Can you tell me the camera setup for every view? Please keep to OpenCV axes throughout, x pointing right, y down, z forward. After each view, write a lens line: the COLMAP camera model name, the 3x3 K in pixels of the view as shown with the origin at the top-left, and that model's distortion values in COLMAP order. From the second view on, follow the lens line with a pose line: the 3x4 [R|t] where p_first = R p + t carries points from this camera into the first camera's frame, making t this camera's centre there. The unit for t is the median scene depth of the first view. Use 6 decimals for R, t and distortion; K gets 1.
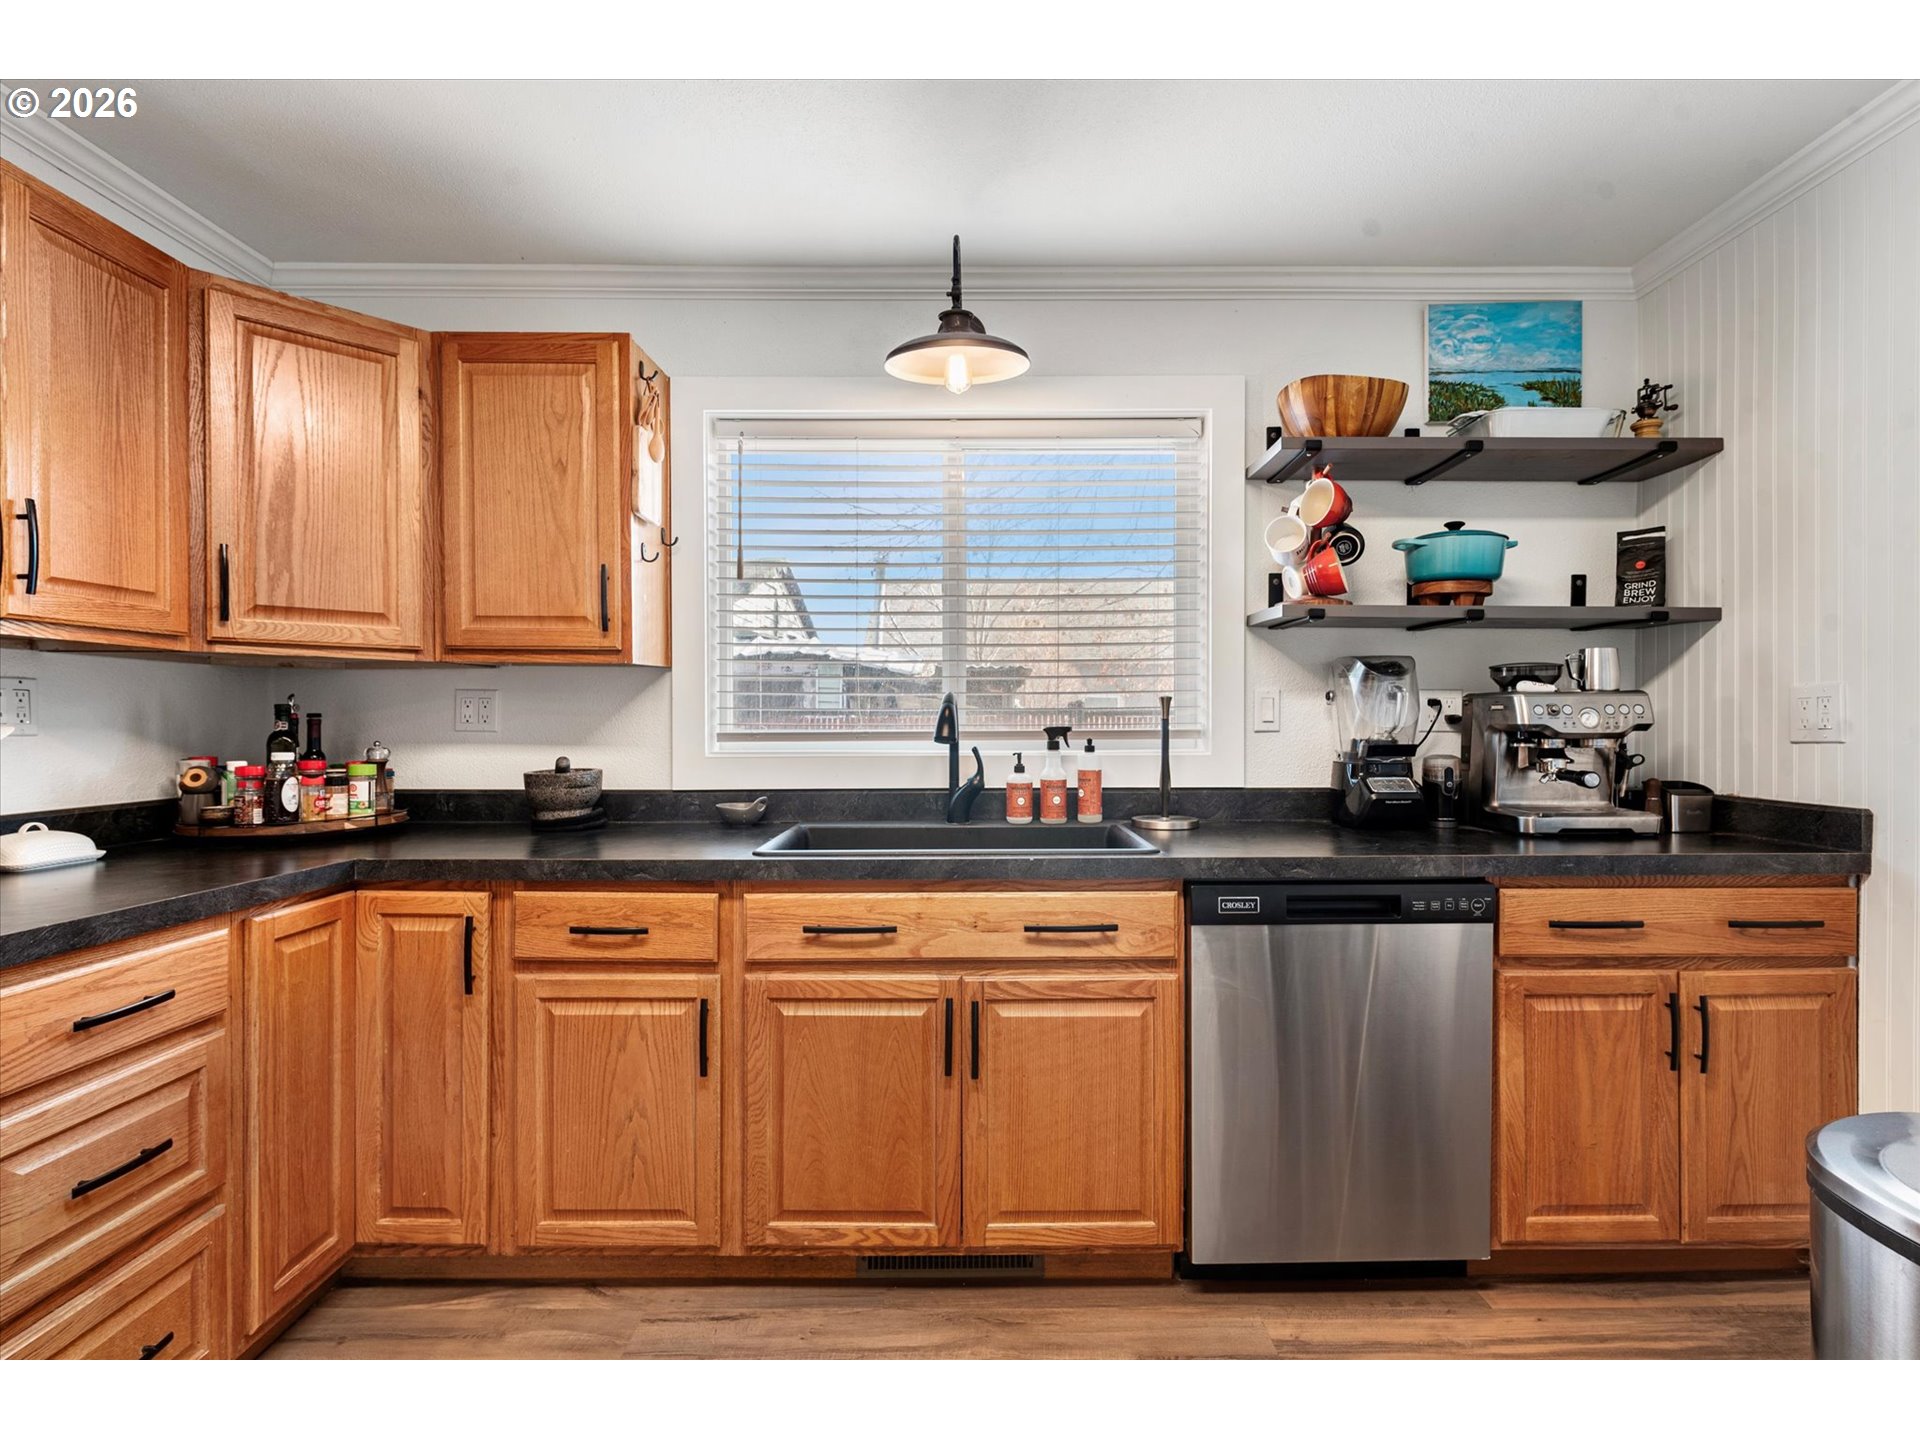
lens RADIAL K [[912.2, 0, 961.3], [0, 912.2, 724.0], [0, 0, 1]] dist [0.001823, -0.000663]
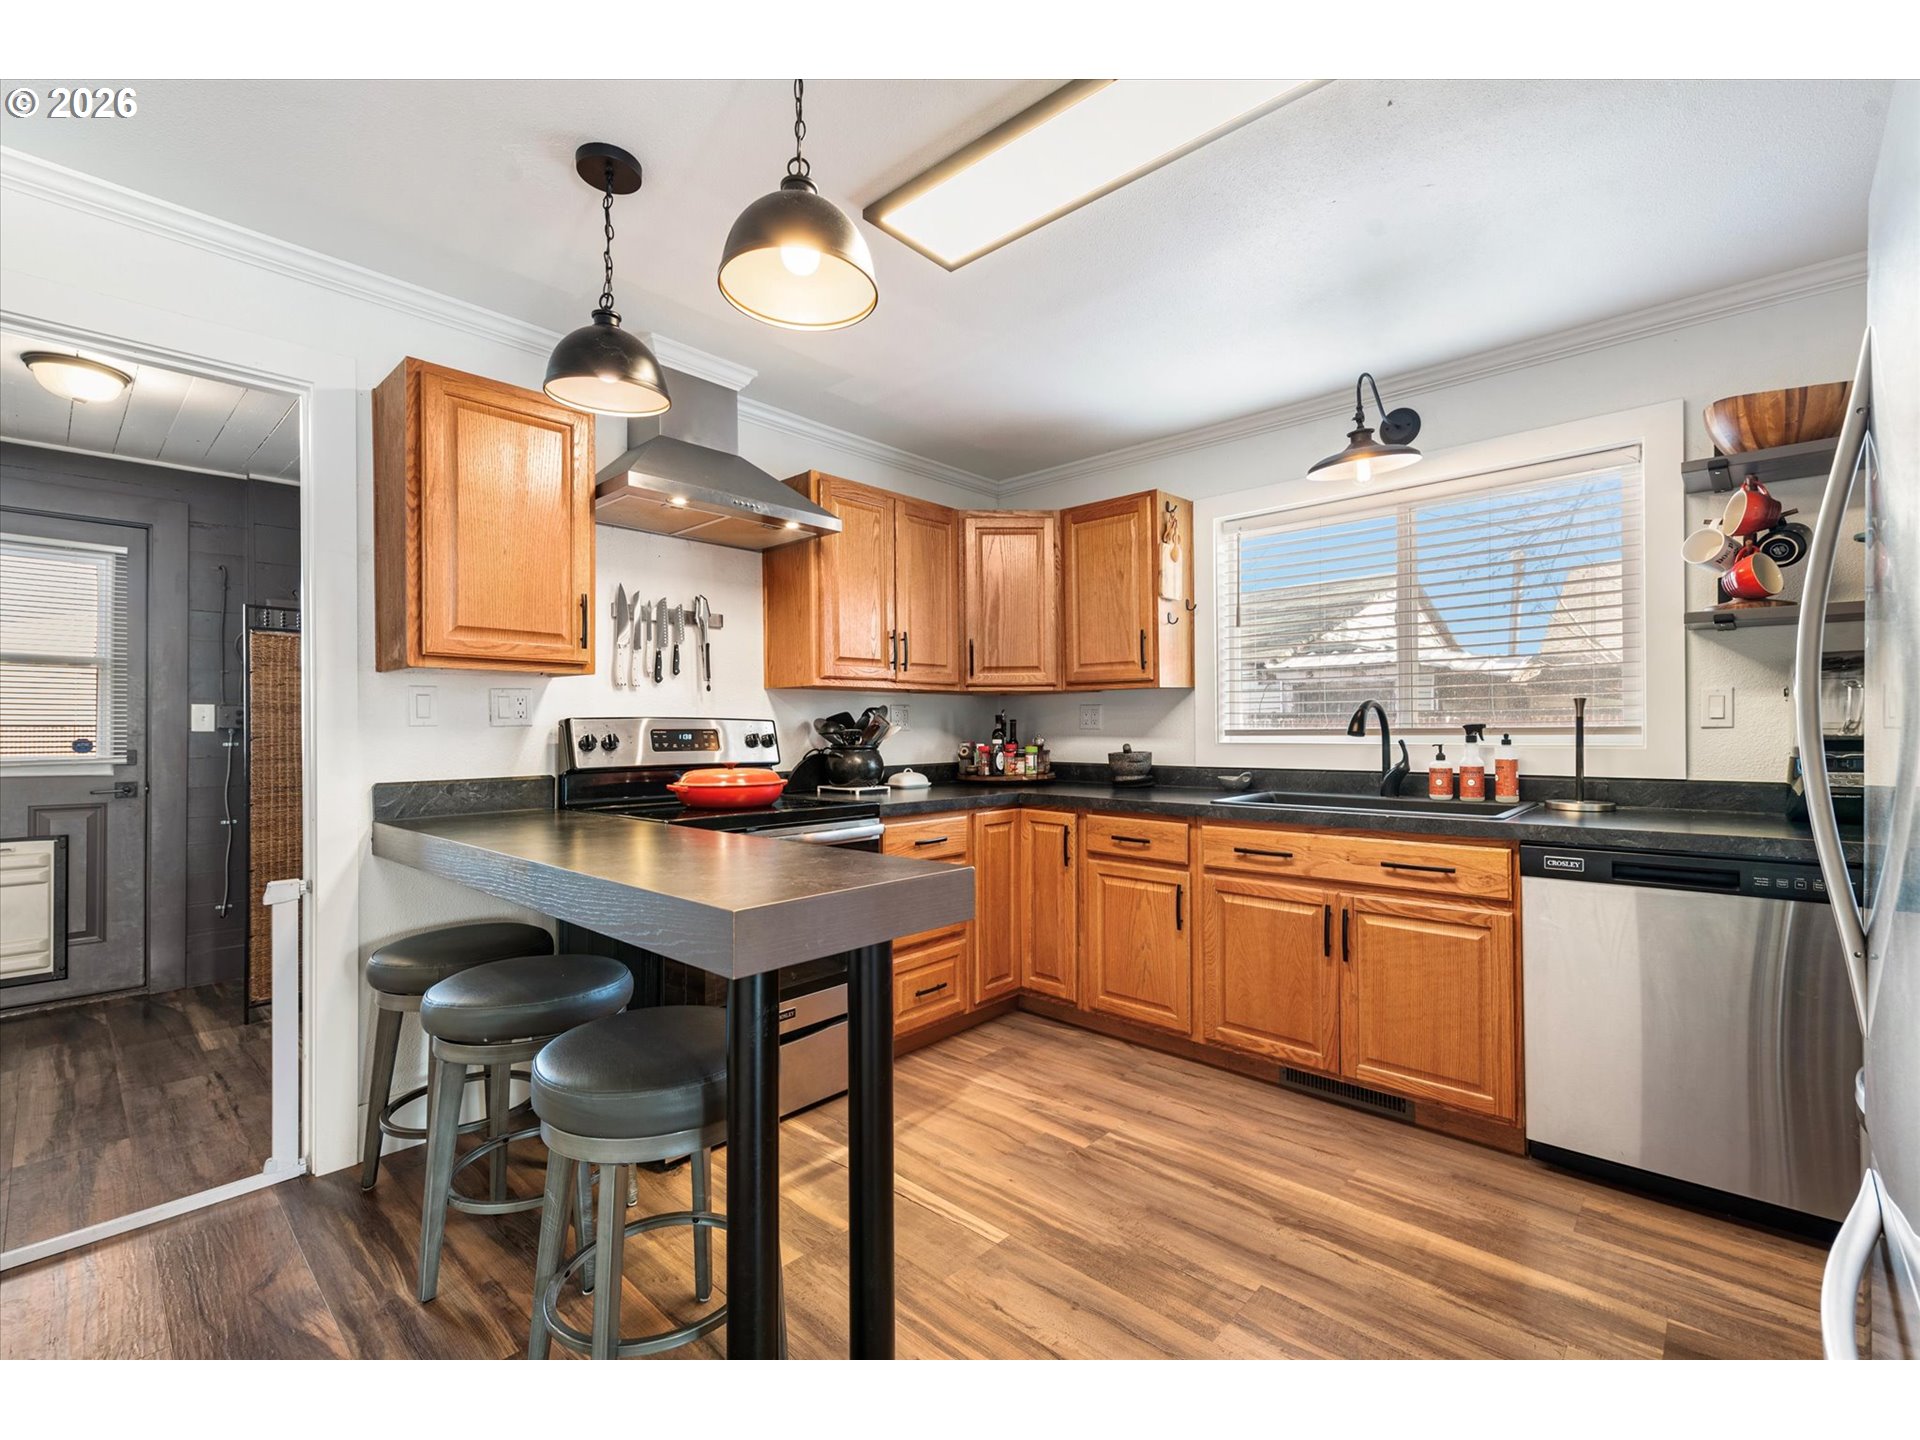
lens RADIAL K [[912.2, 0, 961.3], [0, 912.2, 724.0], [0, 0, 1]] dist [0.001823, -0.000663]
pose [[0.724484, -0.006816, -0.689258, 0.575955], [0.003979, 0.999976, -0.005706, 0.008574], [0.689280, 0.001392, 0.724493, -0.496140]]
